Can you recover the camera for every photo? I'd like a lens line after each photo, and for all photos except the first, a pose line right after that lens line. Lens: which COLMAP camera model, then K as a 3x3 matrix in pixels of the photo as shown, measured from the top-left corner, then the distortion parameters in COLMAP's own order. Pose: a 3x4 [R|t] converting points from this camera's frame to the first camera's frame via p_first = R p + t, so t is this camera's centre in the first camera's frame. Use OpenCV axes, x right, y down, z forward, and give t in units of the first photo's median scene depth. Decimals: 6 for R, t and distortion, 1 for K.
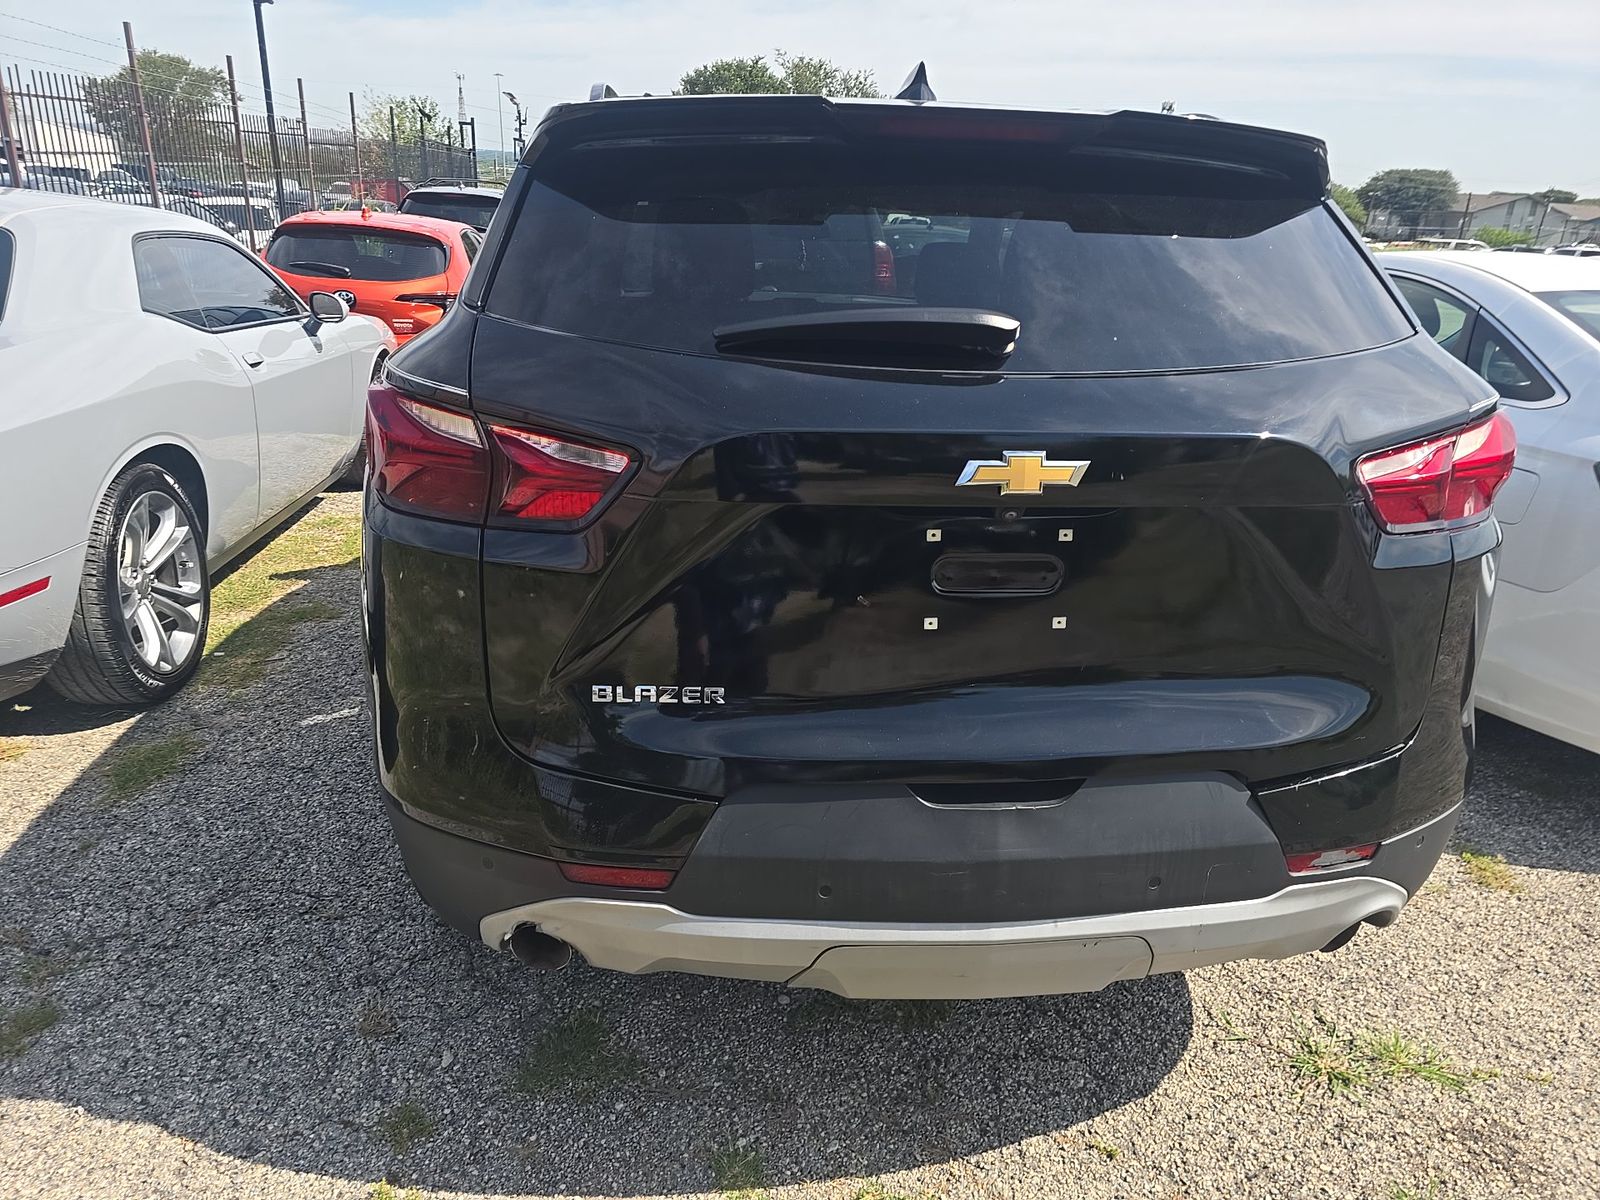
lens RADIAL K [[1162.1, 0, 800.0], [0, 1162.1, 600.0], [0, 0, 1]] dist [0.070468, -0.071903]
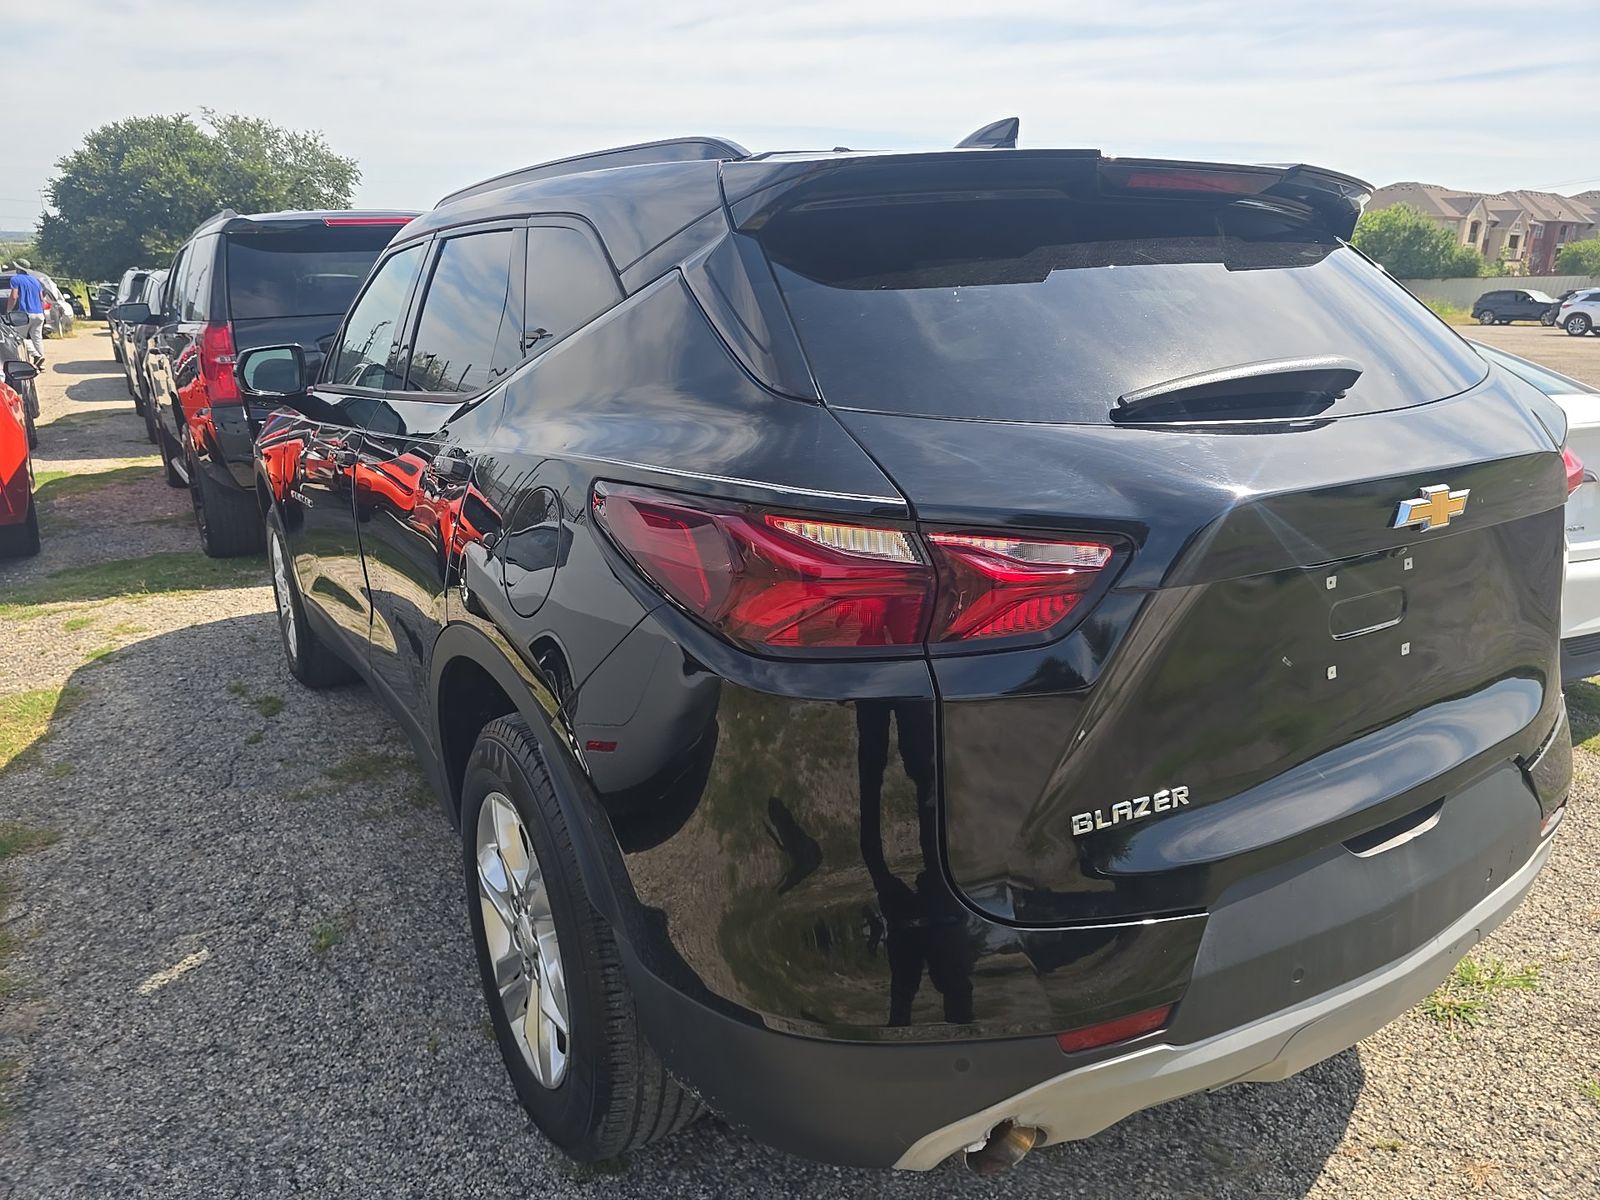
lens RADIAL K [[1162.1, 0, 800.0], [0, 1162.1, 600.0], [0, 0, 1]] dist [0.070468, -0.071903]
pose [[0.886836, -0.160659, 0.433255, -0.701758], [0.181228, 0.983421, -0.006286, -0.114584], [-0.425062, 0.084092, 0.901250, 0.294374]]
